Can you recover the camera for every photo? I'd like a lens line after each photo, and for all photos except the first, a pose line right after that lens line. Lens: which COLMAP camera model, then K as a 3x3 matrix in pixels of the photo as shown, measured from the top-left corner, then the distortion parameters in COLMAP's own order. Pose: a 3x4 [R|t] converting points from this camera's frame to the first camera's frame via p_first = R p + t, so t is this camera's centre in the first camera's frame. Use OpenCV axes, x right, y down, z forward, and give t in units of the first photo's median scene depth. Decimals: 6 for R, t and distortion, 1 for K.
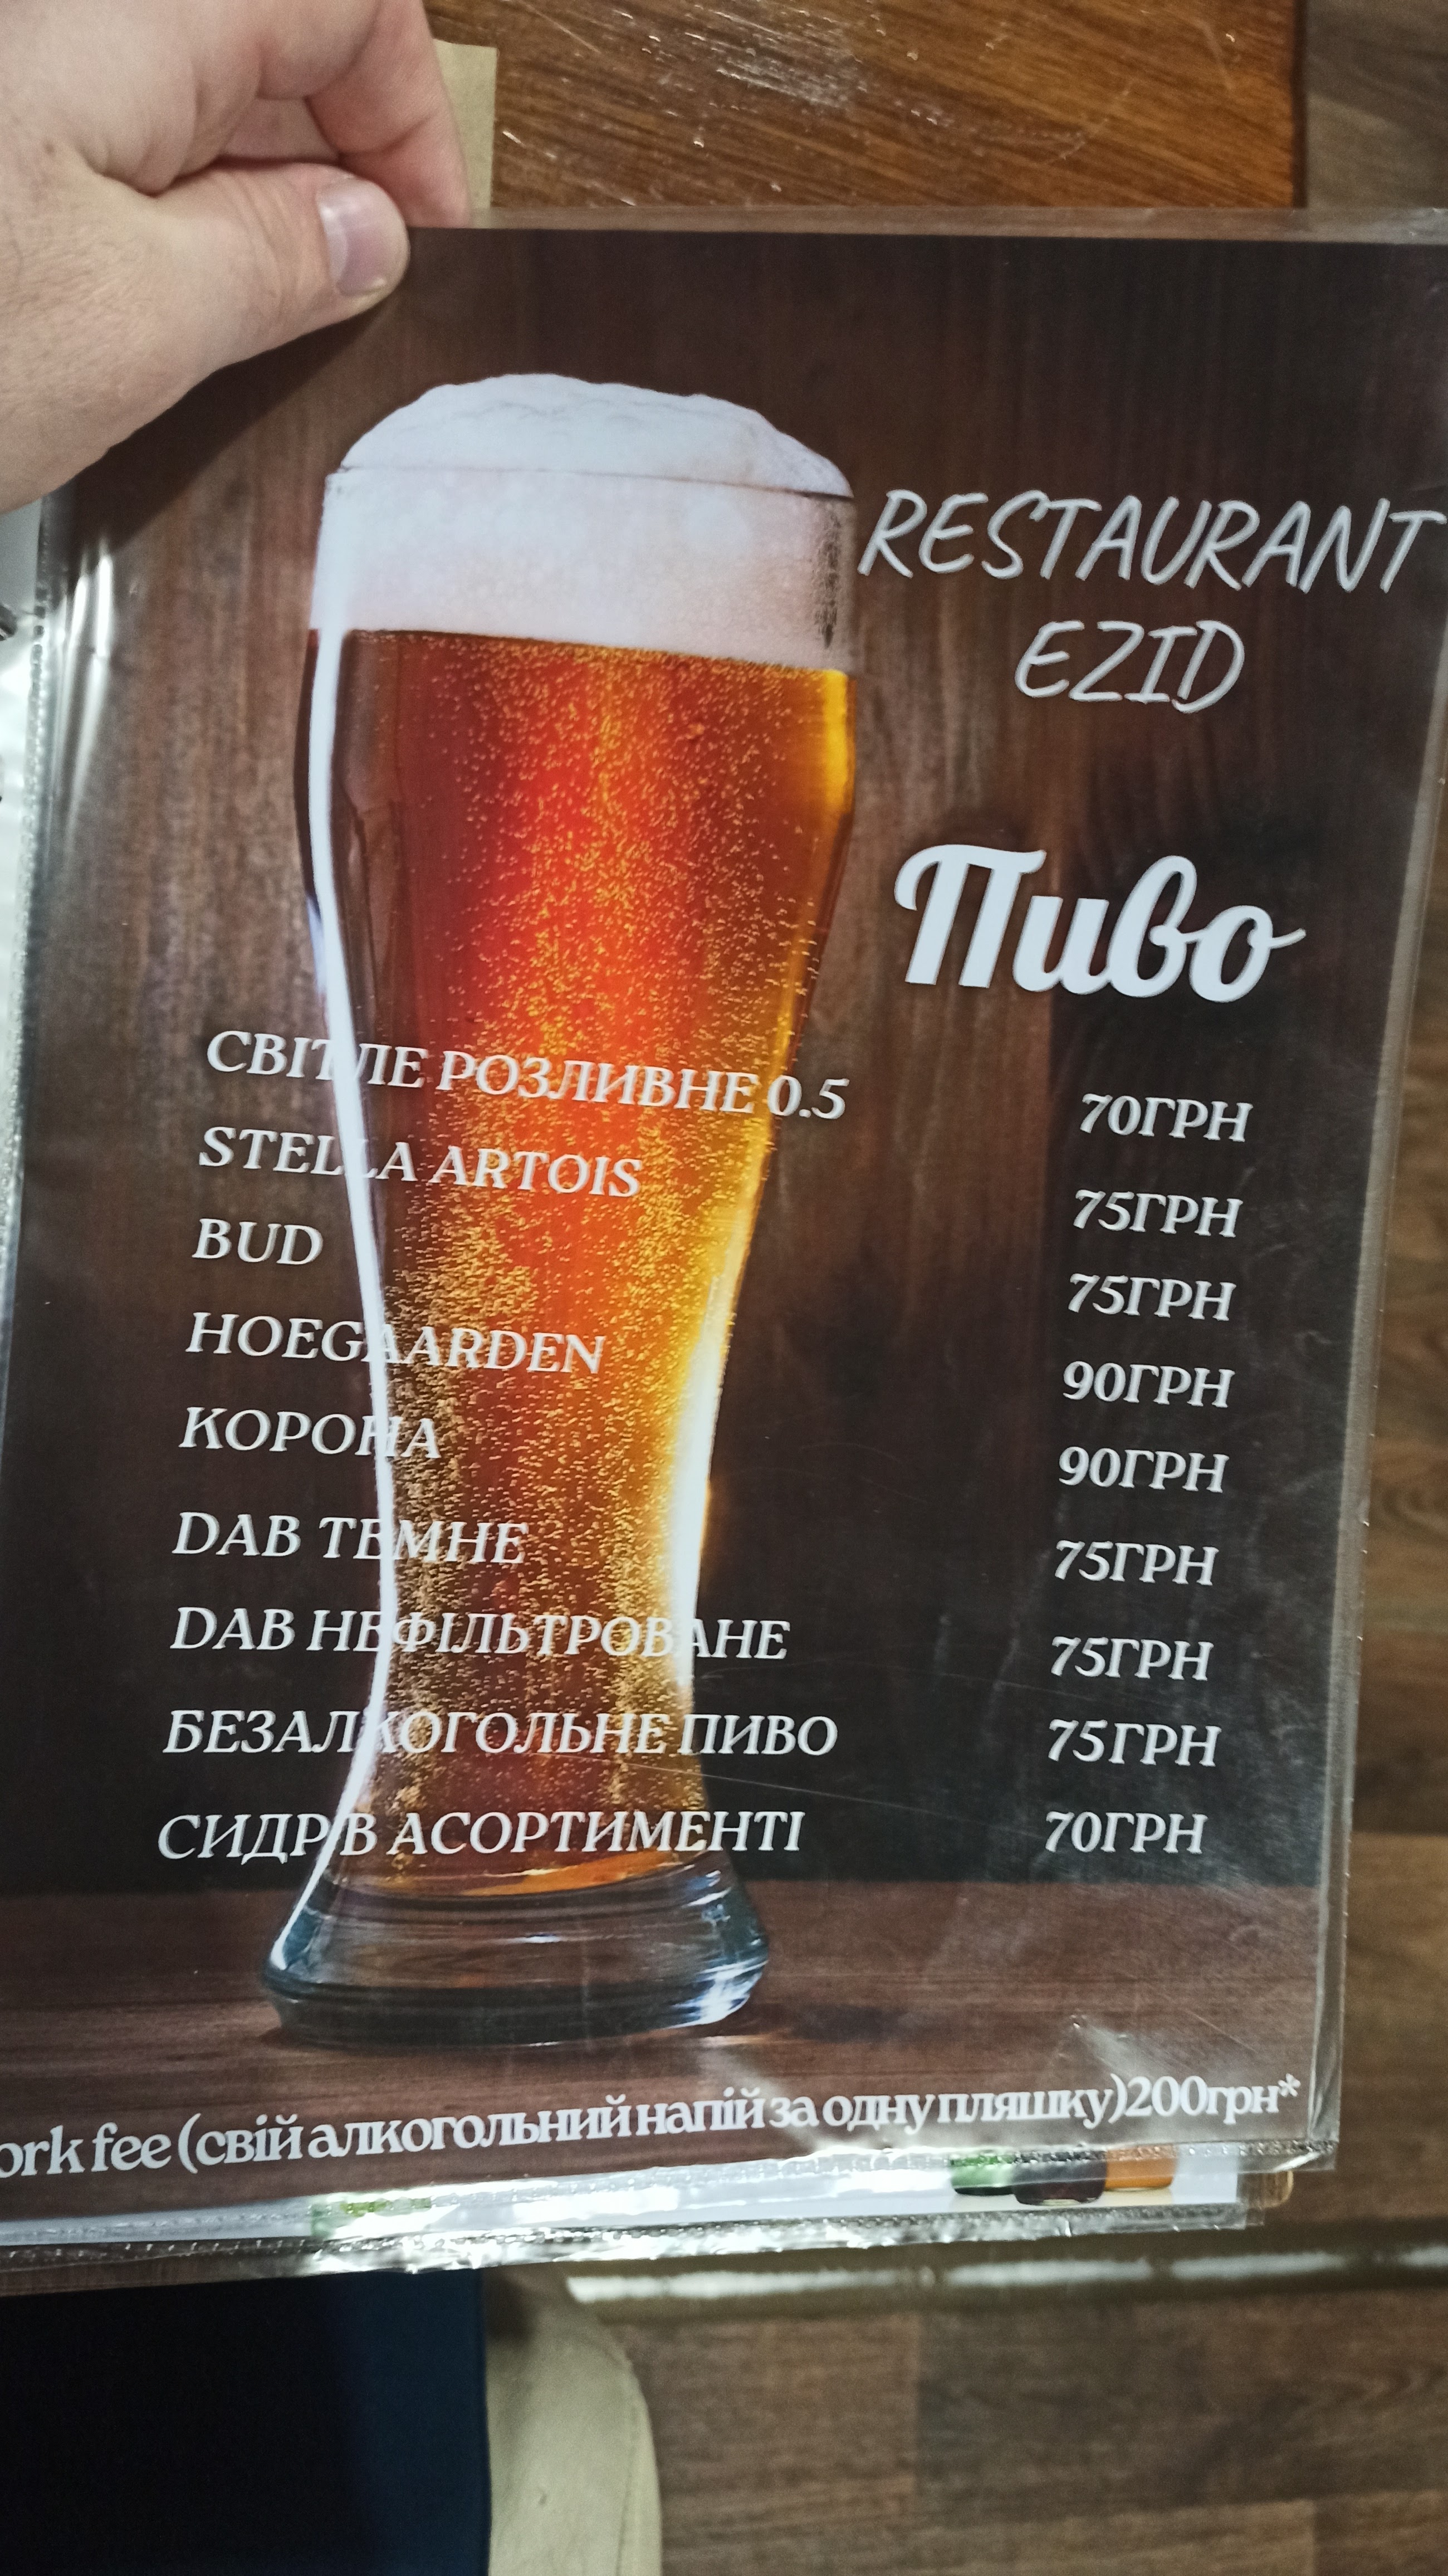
lens RADIAL K [[1978.5, 0, 725.0], [0, 1978.5, 1291.5], [0, 0, 1]] dist [-0.027689, 0.050913]
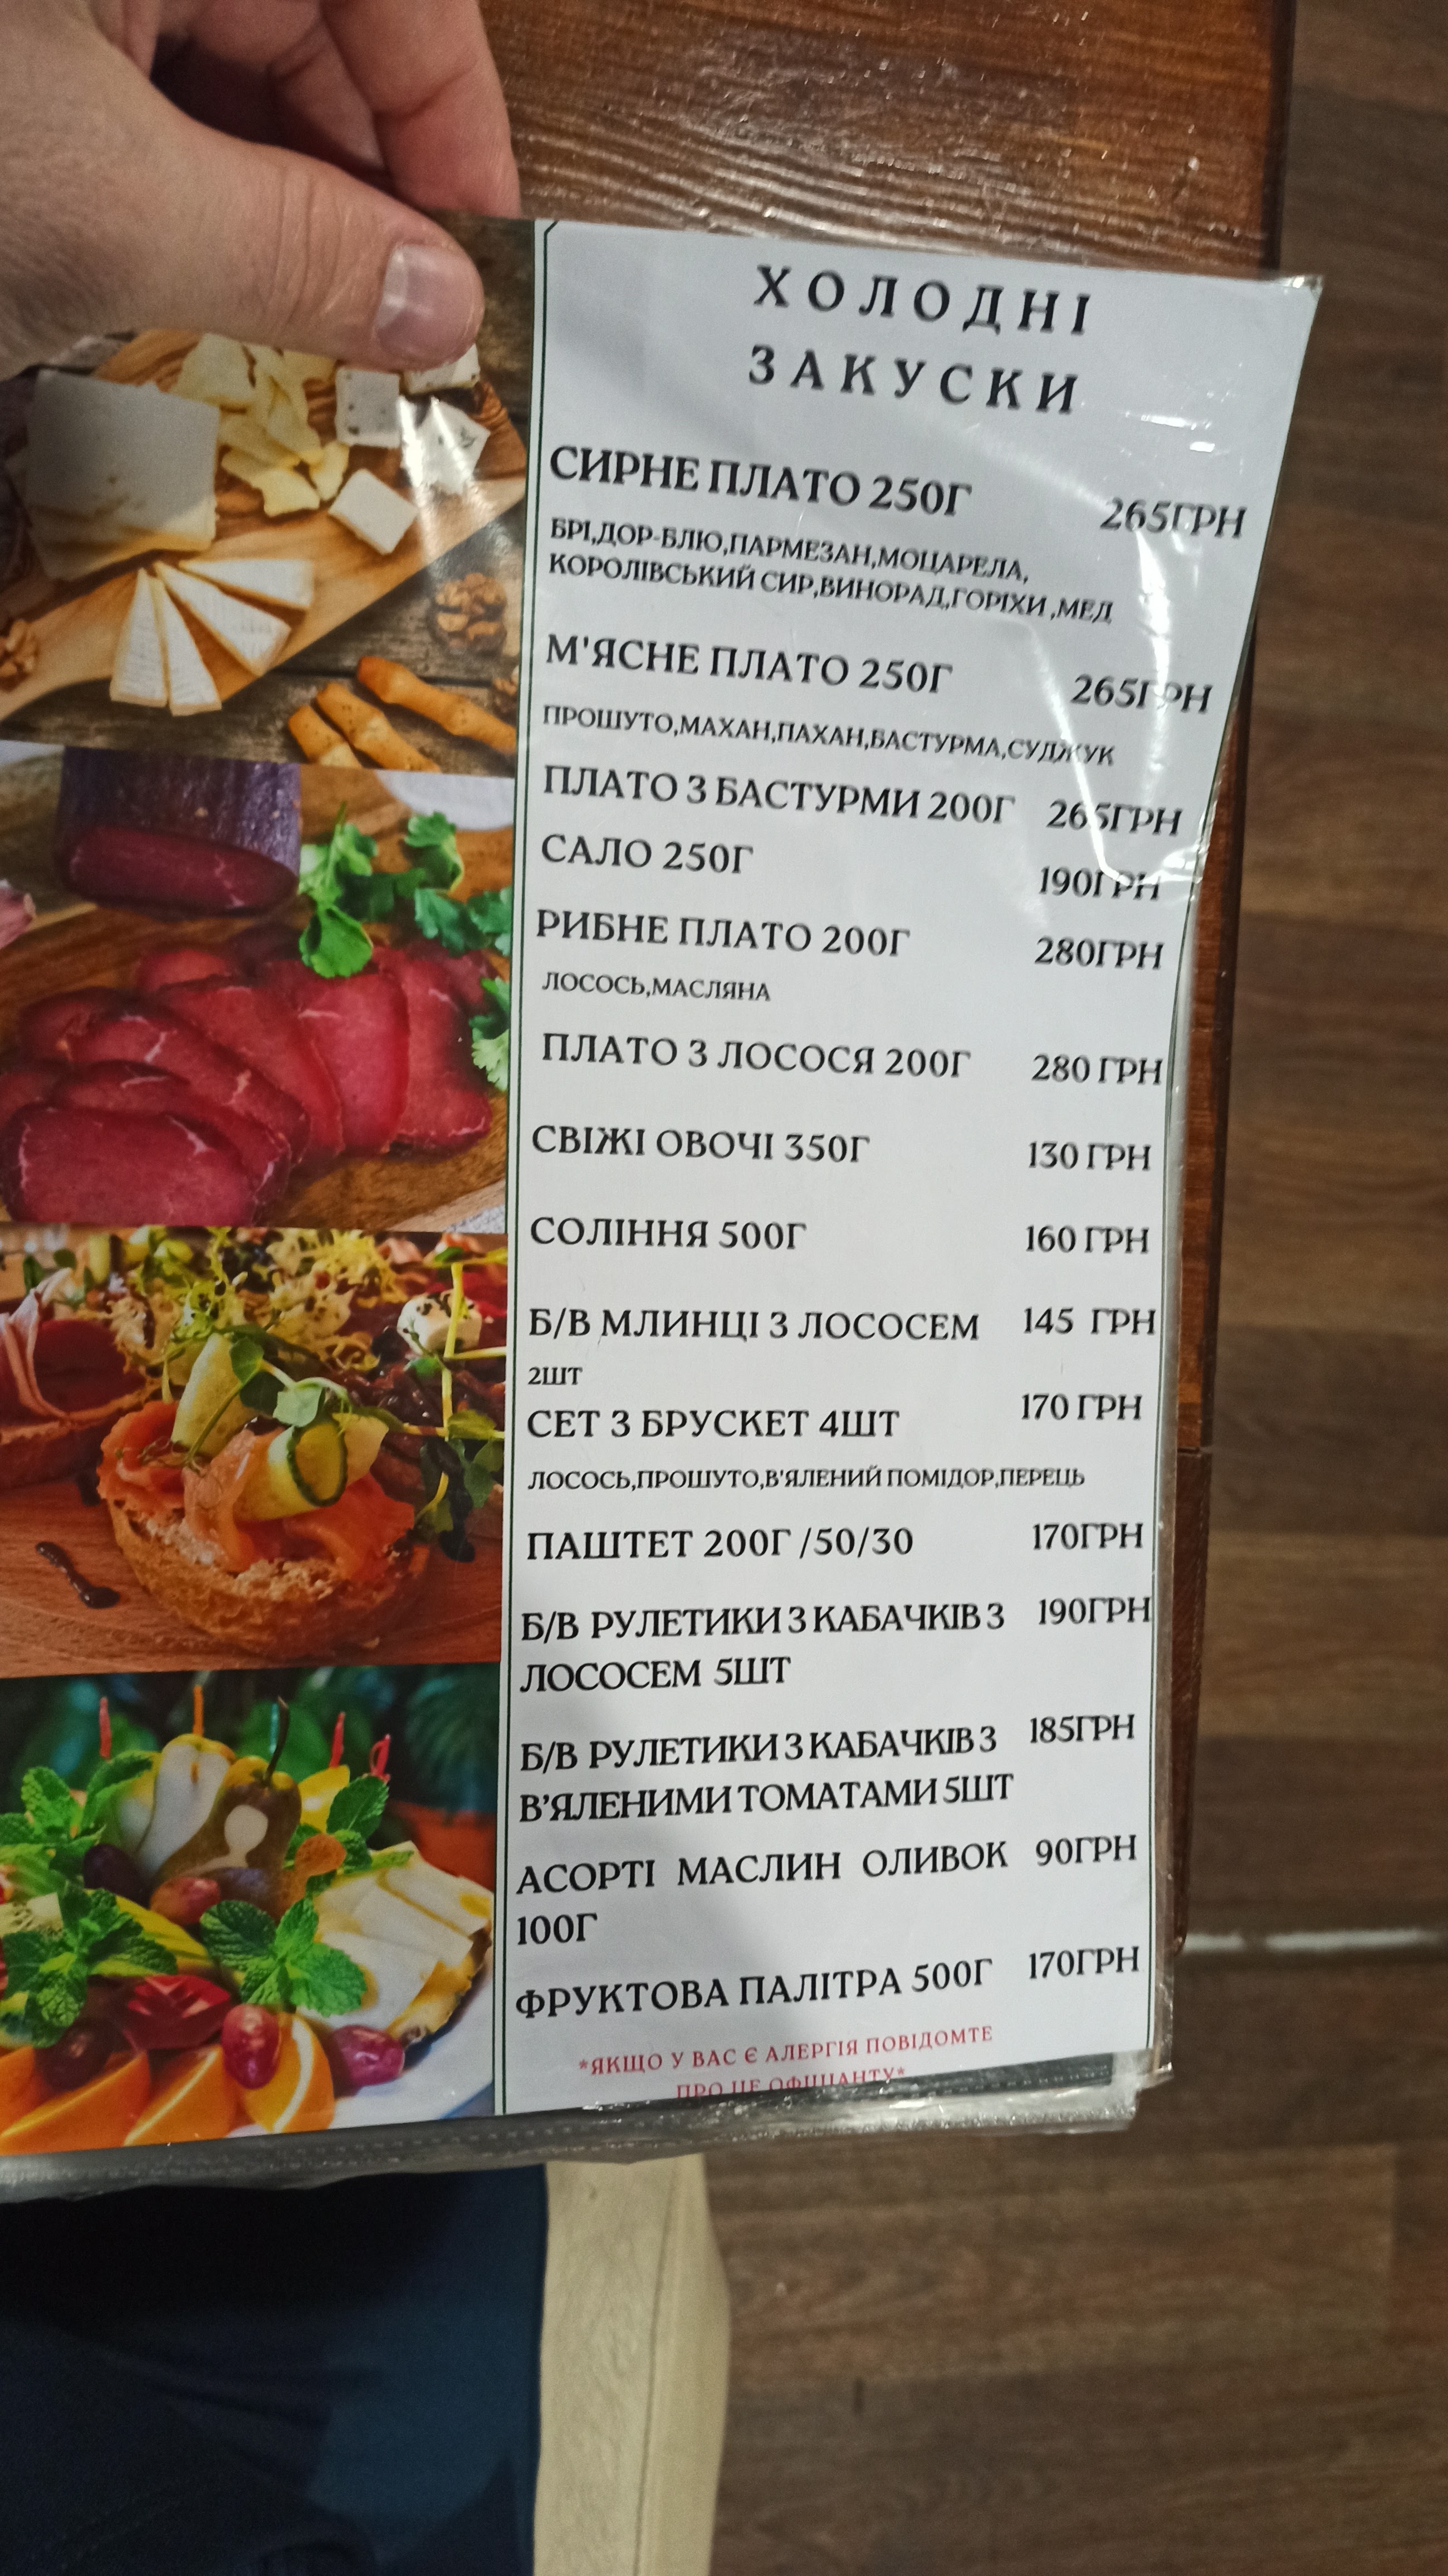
lens RADIAL K [[1995.2, 0, 727.2], [0, 1995.2, 1291.7], [0, 0, 1]] dist [0.000149, 0.005702]
pose [[0.995185, -0.007852, -0.097695, 0.130118], [0.026071, 0.982082, 0.186644, -0.122403], [0.094479, -0.188292, 0.977558, 0.015541]]
